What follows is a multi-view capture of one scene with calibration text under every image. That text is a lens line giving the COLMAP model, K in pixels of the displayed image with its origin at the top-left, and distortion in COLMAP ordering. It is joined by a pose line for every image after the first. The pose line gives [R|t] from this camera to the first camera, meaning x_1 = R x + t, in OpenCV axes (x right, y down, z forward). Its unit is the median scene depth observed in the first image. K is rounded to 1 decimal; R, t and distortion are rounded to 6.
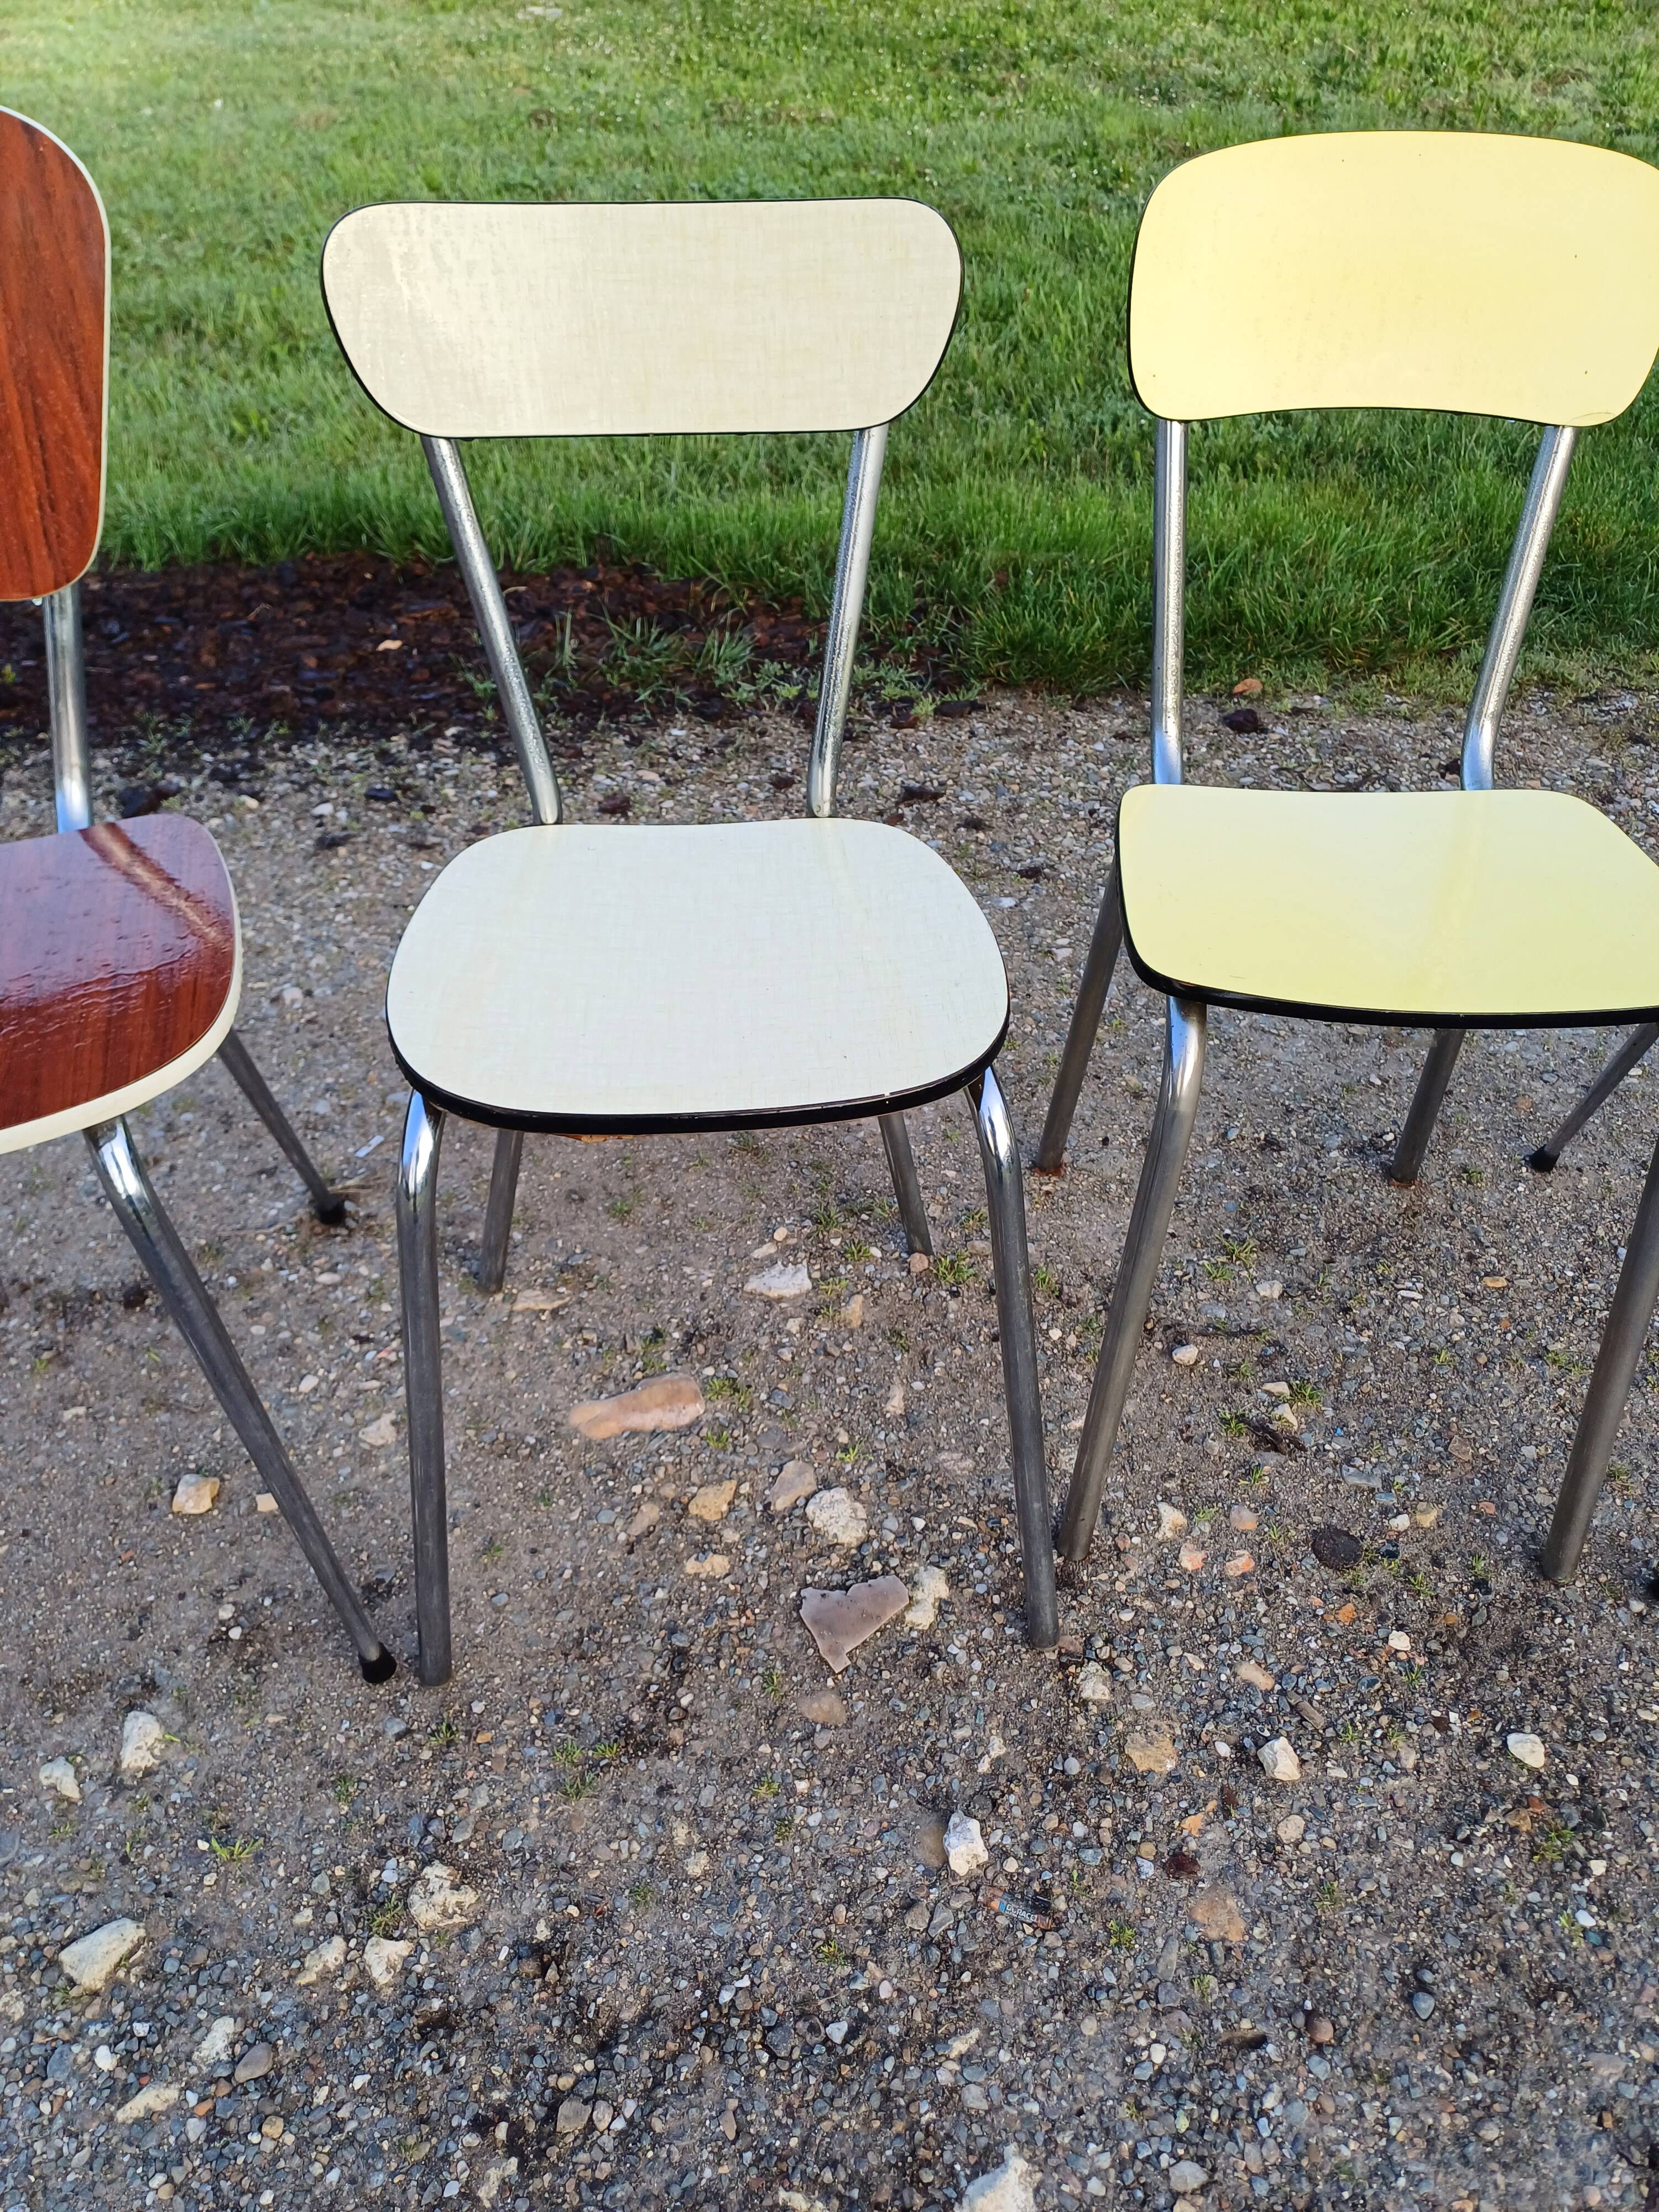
lens RADIAL K [[1611.6, 0, 826.8], [0, 1611.6, 1122.0], [0, 0, 1]] dist [0.072585, -0.061066]
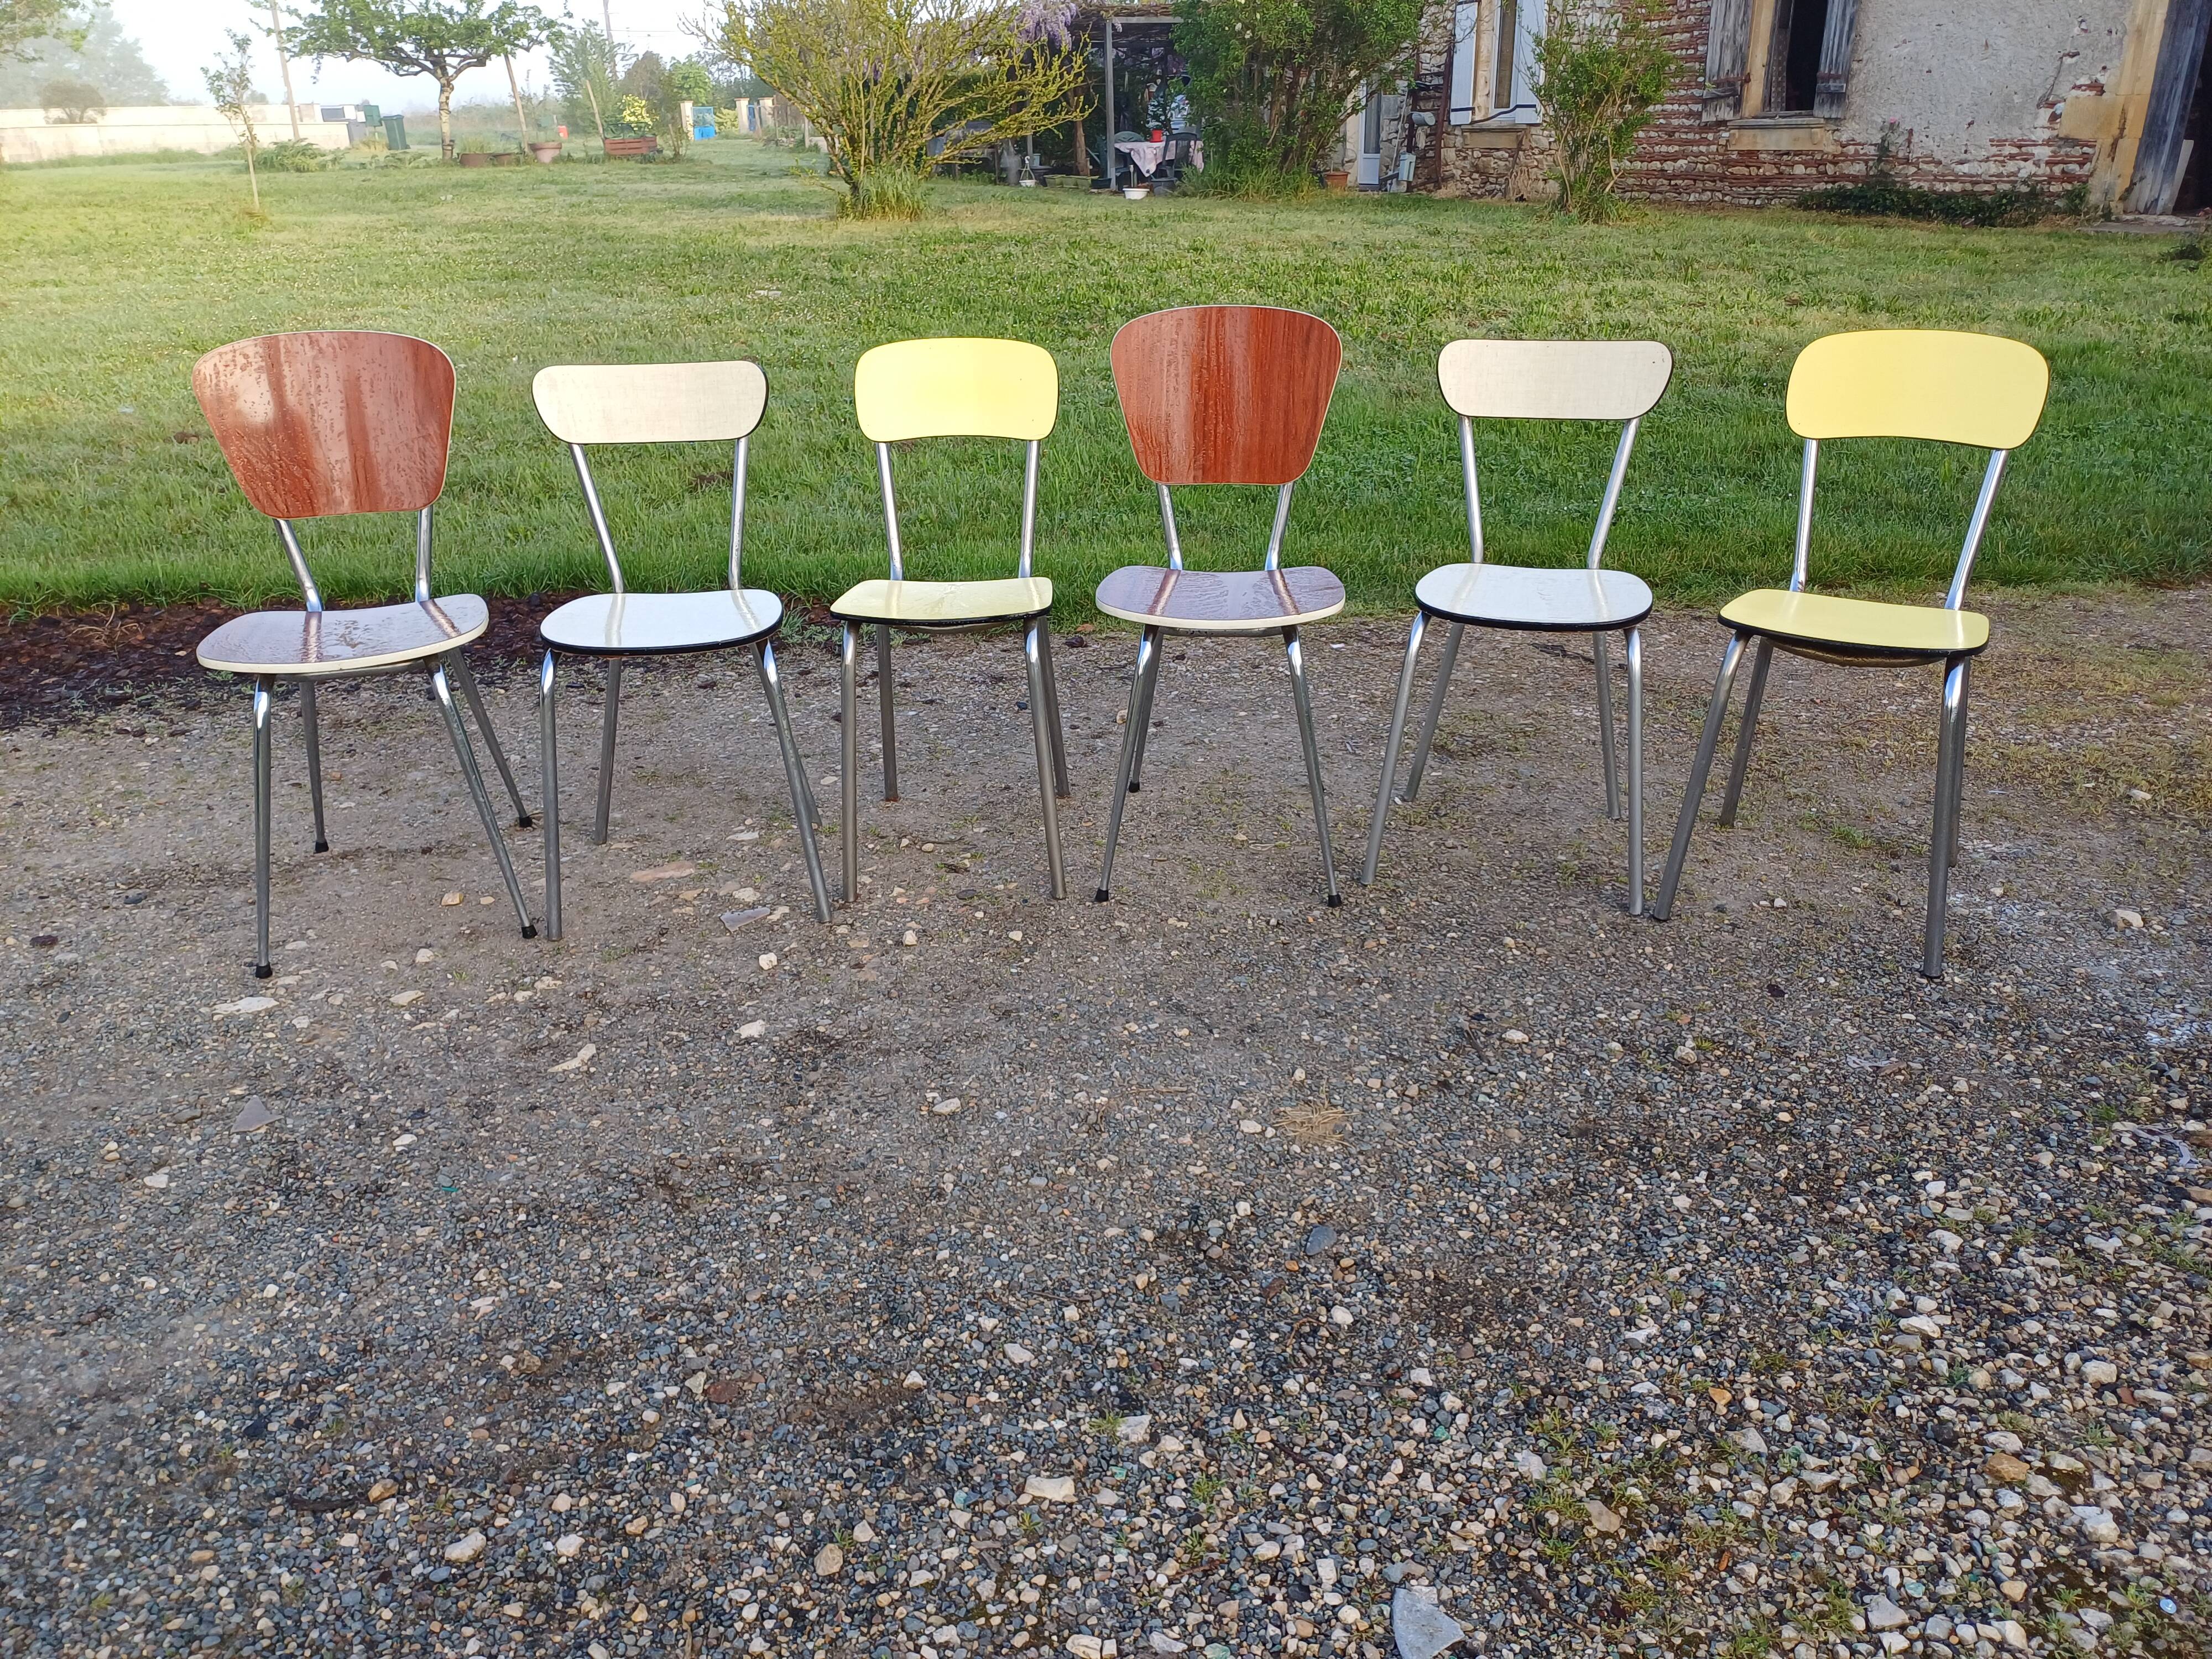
lens RADIAL K [[1611.6, 0, 1095.5], [0, 1611.6, 842.4], [0, 0, 1]] dist [0.072585, -0.061066]
pose [[0.999341, -0.034293, 0.011870, 0.439703], [0.036198, 0.965208, -0.258965, 0.730595], [-0.002576, 0.259224, 0.965814, -1.104082]]
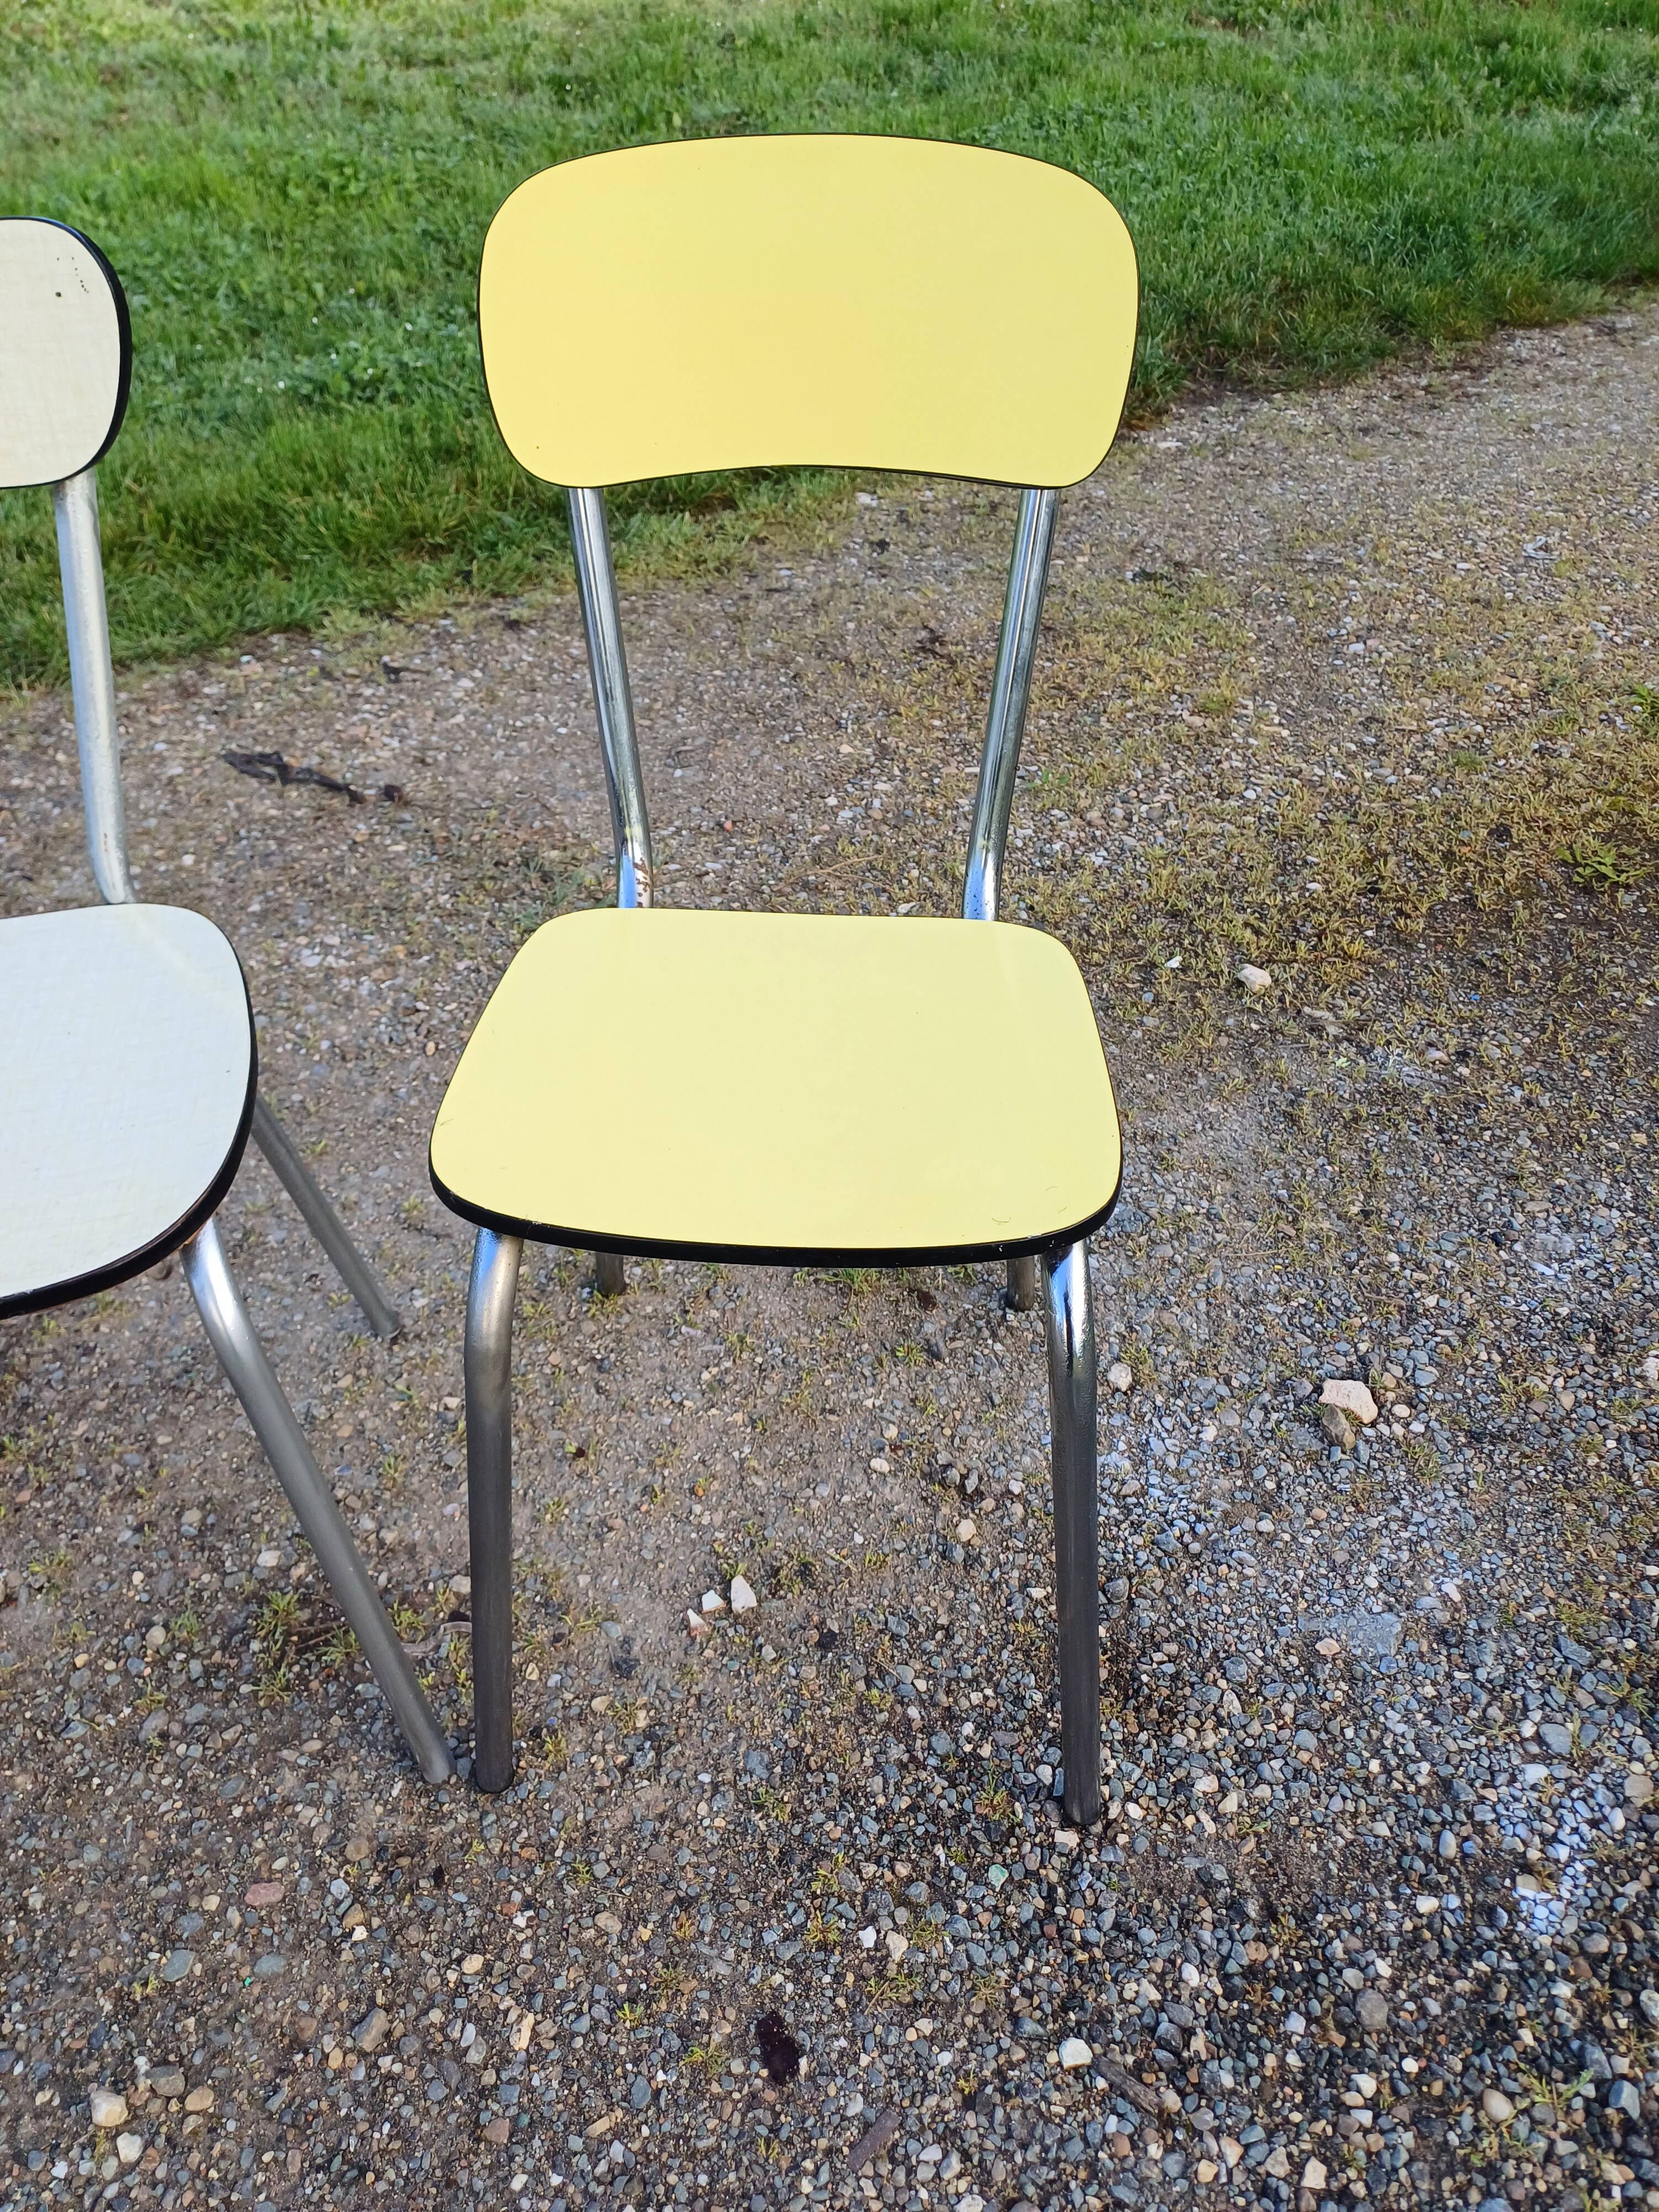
lens RADIAL K [[1645.9, 0, 815.3], [0, 1645.9, 1092.0], [0, 0, 1]] dist [0.056788, -0.048991]
pose [[0.872405, -0.326135, 0.364068, 1.102820], [0.315463, 0.944634, 0.090276, -0.026440], [-0.373353, 0.036093, 0.926987, -0.008001]]
